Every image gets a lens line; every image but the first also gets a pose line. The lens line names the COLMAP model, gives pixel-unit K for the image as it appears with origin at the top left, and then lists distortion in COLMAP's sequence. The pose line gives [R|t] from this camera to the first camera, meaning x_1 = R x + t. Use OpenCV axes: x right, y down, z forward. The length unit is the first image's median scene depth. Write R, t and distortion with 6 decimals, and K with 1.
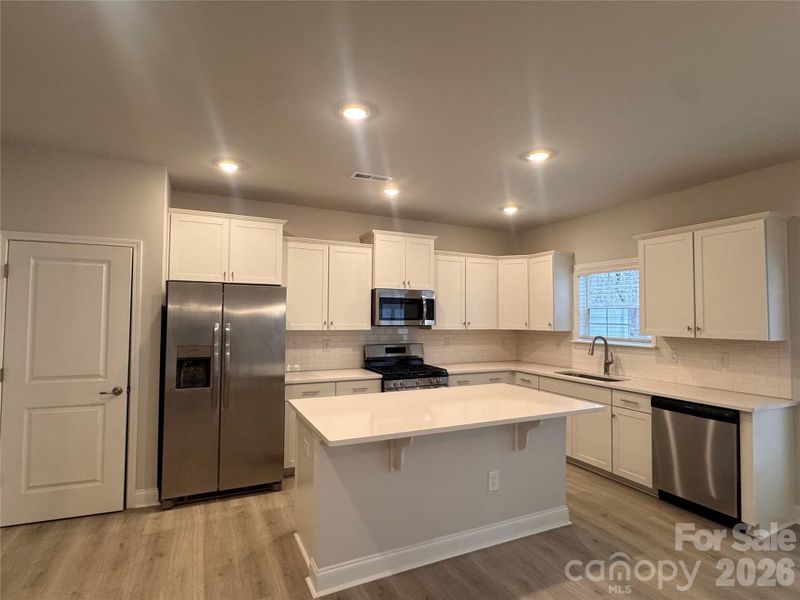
lens RADIAL K [[412.1, 0, 400.0], [0, 412.1, 300.0], [0, 0, 1]] dist [0.001458, 0.000434]
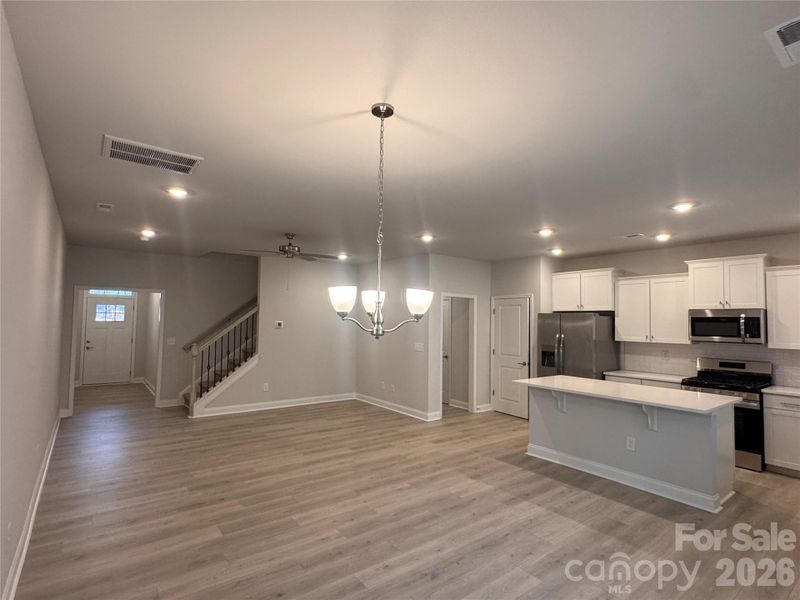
lens RADIAL K [[412.1, 0, 400.0], [0, 412.1, 300.0], [0, 0, 1]] dist [0.001458, 0.000434]
pose [[0.208737, -0.055729, -0.976383, 1.037459], [0.024216, 0.998363, -0.051807, -0.015747], [0.977672, -0.012830, 0.209745, -0.081977]]
